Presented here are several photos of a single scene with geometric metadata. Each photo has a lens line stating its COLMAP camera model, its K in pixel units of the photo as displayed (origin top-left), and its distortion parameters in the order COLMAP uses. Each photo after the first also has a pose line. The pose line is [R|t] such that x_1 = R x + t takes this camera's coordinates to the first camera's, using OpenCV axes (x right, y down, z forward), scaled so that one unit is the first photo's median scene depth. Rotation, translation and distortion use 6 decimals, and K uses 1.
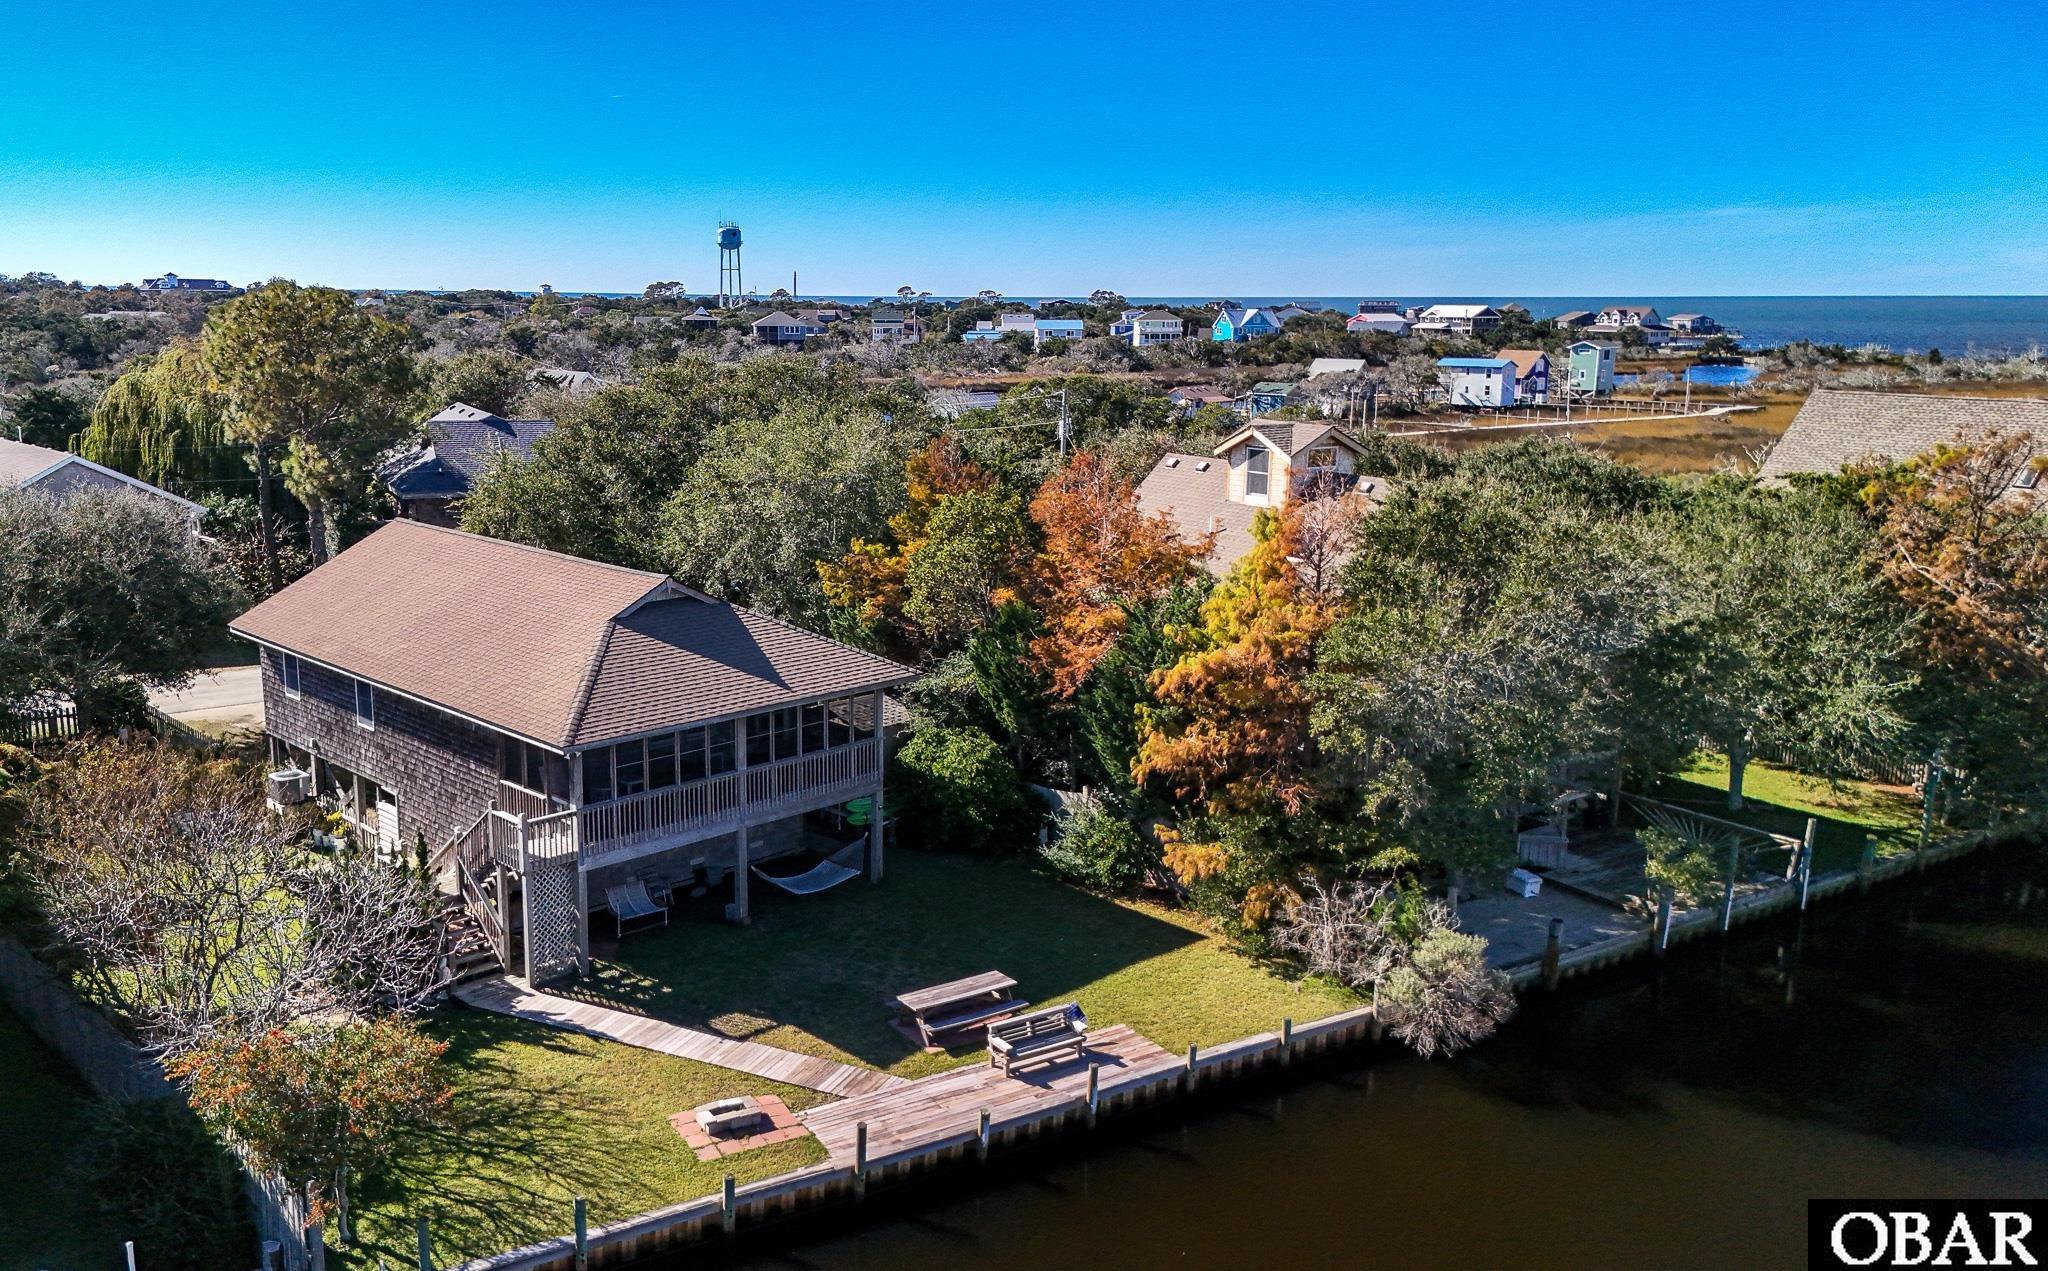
lens RADIAL K [[1659.9, 0, 902.6], [0, 1659.9, 626.3], [0, 0, 1]] dist [0.087788, -0.005190]
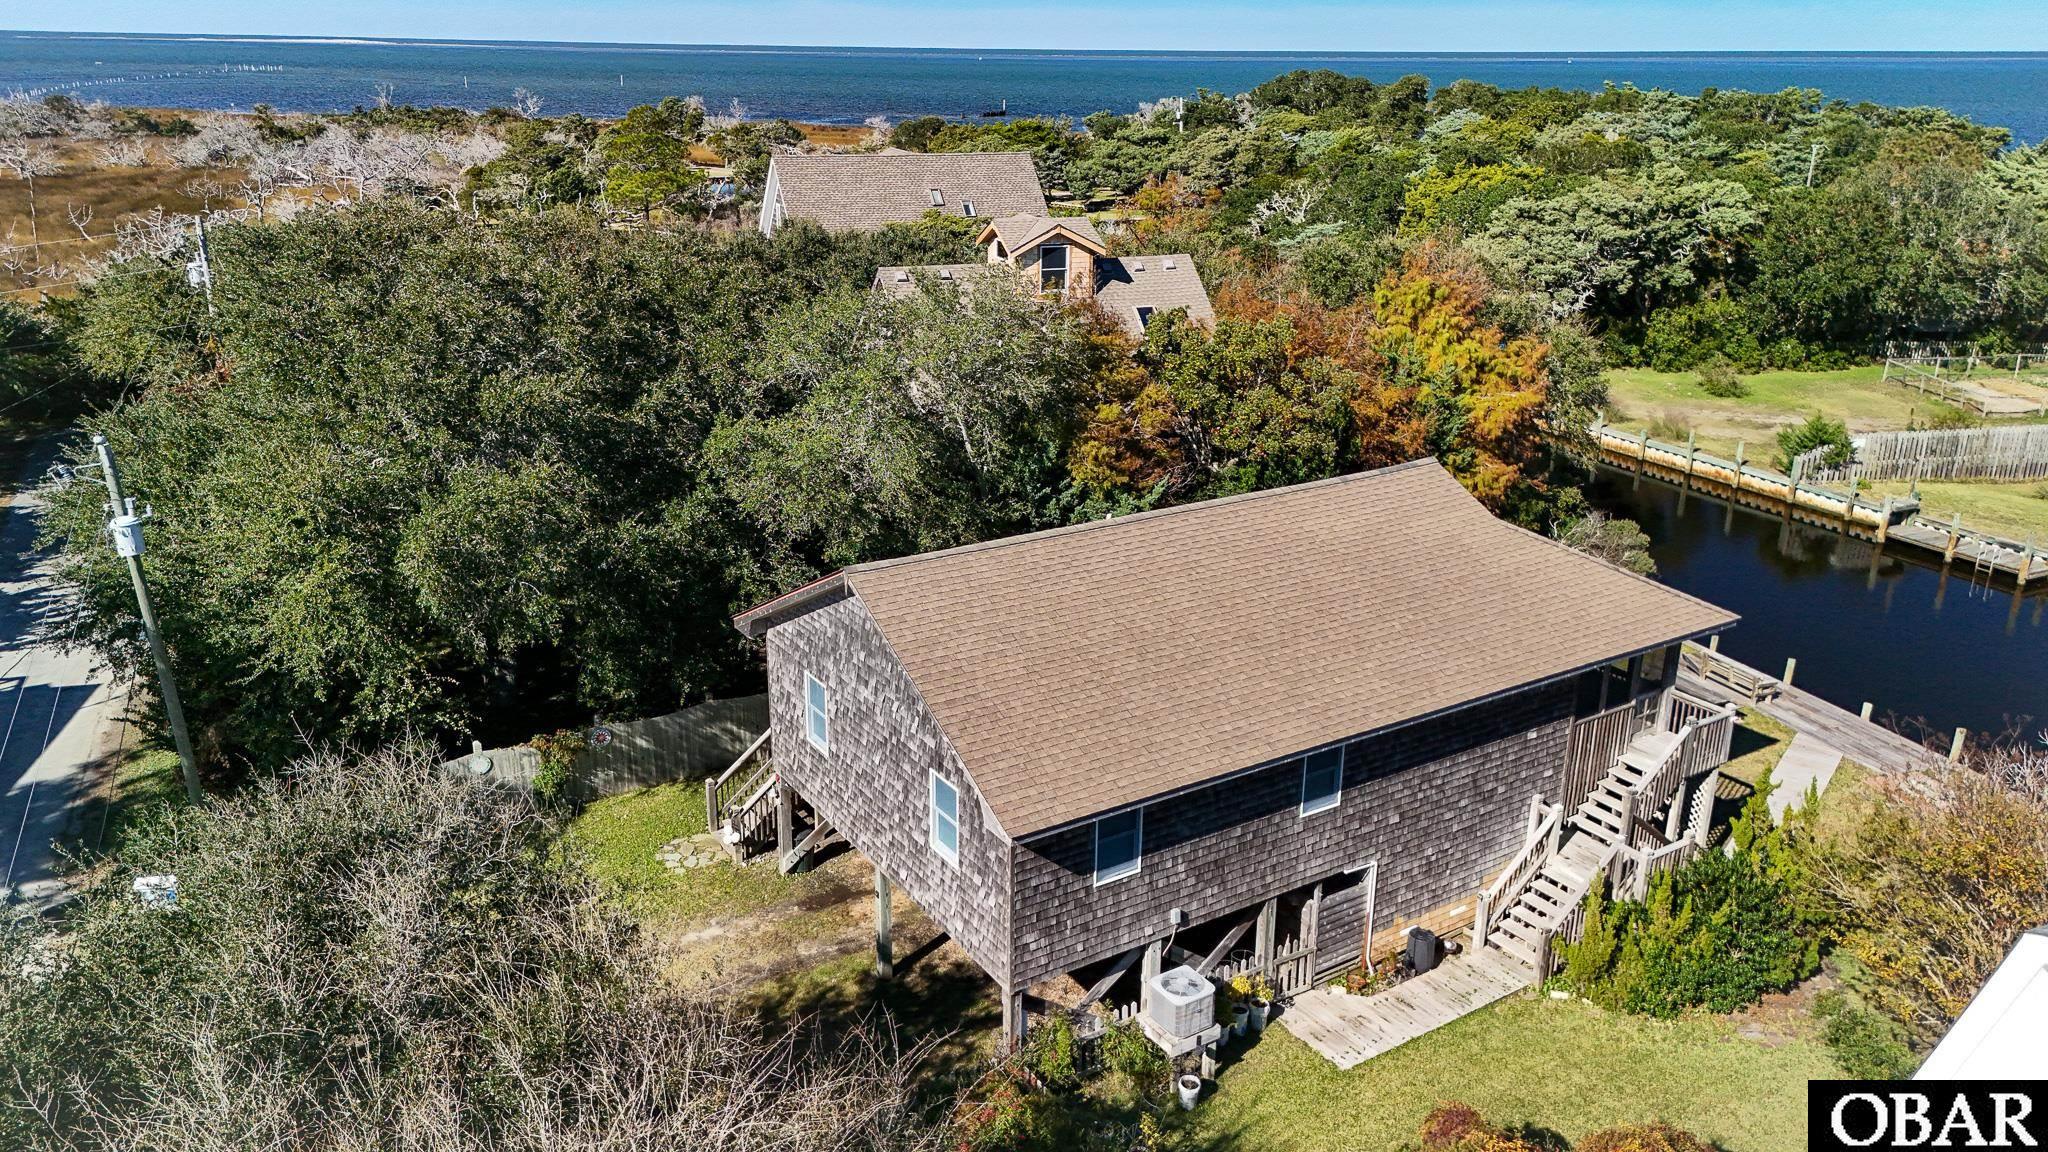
lens RADIAL K [[1495.8, 0, 1024.0], [0, 1495.8, 576.0], [0, 0, 1]] dist [0.085001, -0.096420]
pose [[0.180096, -0.327225, 0.927626, -0.961747], [0.181906, 0.937859, 0.295518, -0.252386], [-0.966683, 0.115519, 0.228429, 1.064750]]
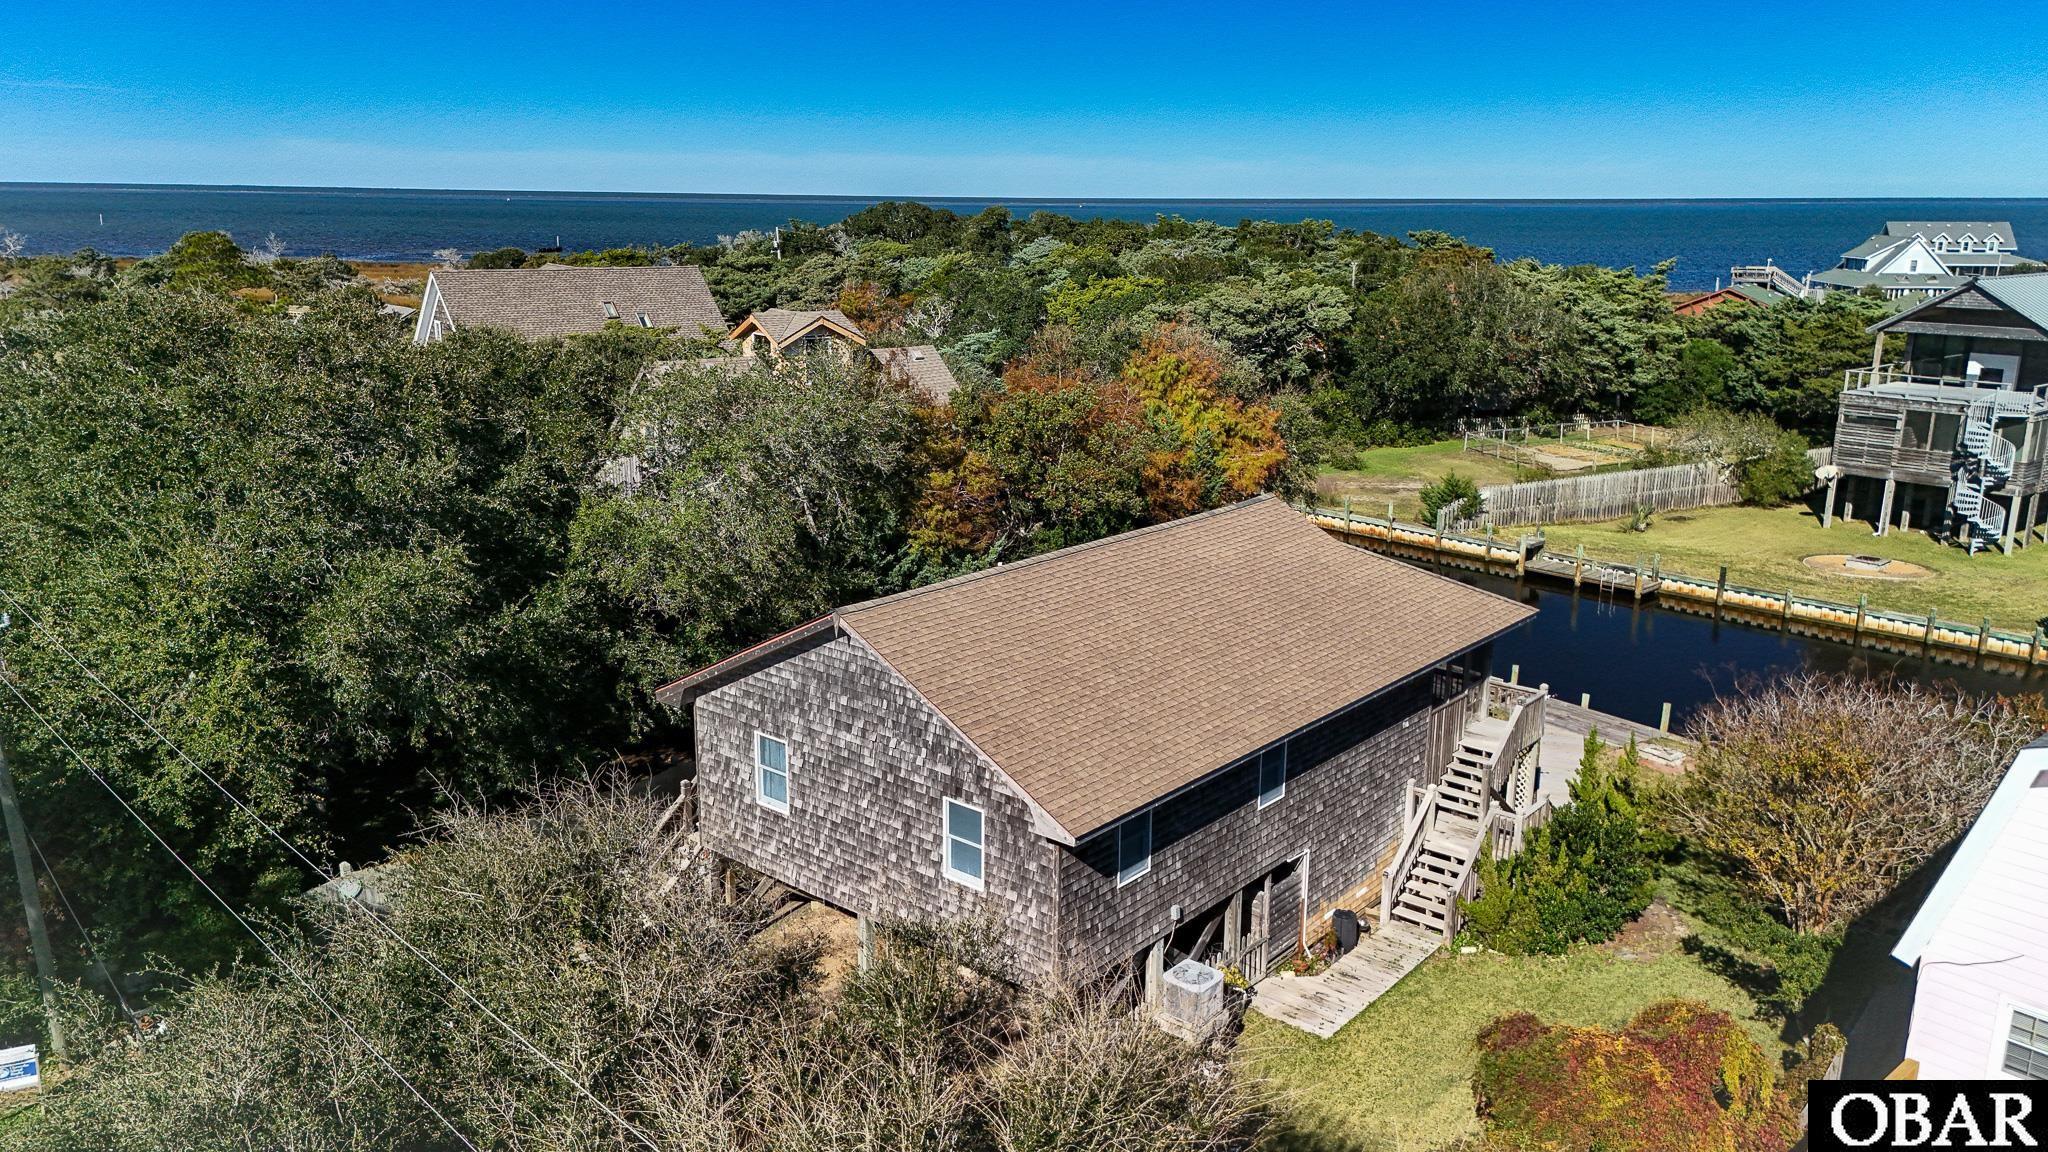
lens RADIAL K [[1495.8, 0, 1024.0], [0, 1495.8, 576.0], [0, 0, 1]] dist [0.085001, -0.096420]
pose [[-0.112135, -0.248244, 0.962185, -1.009111], [0.183744, 0.946415, 0.265589, -0.251278], [-0.976557, 0.206578, -0.060513, 1.240142]]
